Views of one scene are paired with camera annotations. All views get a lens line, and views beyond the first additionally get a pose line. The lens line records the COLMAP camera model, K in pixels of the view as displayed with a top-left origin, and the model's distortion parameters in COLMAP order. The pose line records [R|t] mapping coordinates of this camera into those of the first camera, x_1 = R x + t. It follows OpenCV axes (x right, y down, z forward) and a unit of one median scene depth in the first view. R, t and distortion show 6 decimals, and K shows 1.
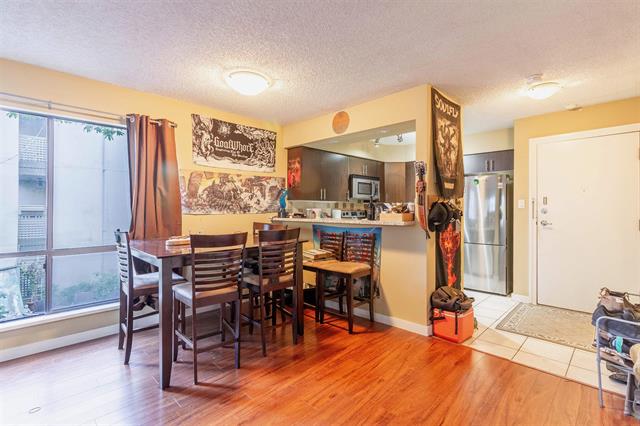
lens RADIAL K [[310.4, 0, 325.8], [0, 310.4, 207.4], [0, 0, 1]] dist [0.005072, 0.000368]
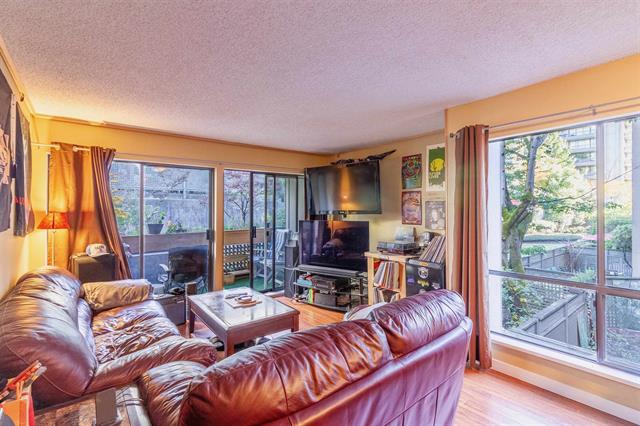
lens RADIAL K [[300.0, 0, 322.7], [0, 300.0, 207.4], [0, 0, 1]] dist [0.002075, 0.000017]
pose [[-0.129927, -0.011032, -0.991462, -0.002823], [0.008192, 0.999892, -0.012199, -0.045441], [0.991490, -0.009707, -0.129823, 0.266881]]
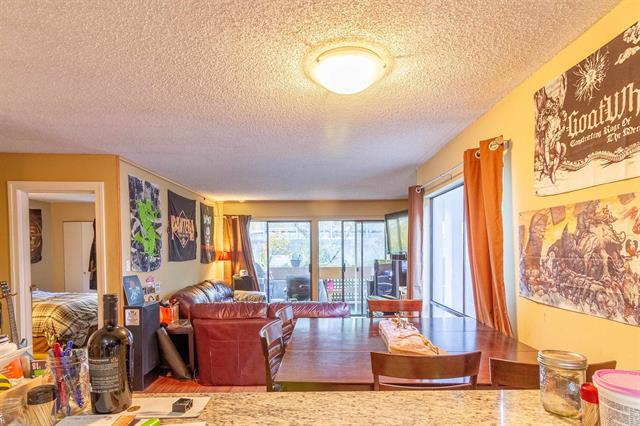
lens RADIAL K [[352.9, 0, 320.9], [0, 352.9, 257.6], [0, 0, 1]] dist [0.000717, 0.000105]
pose [[-0.721369, 0.018375, -0.692307, 0.180826], [0.004905, 0.999758, 0.021423, -0.054793], [0.692534, 0.012058, -0.721285, 1.076208]]
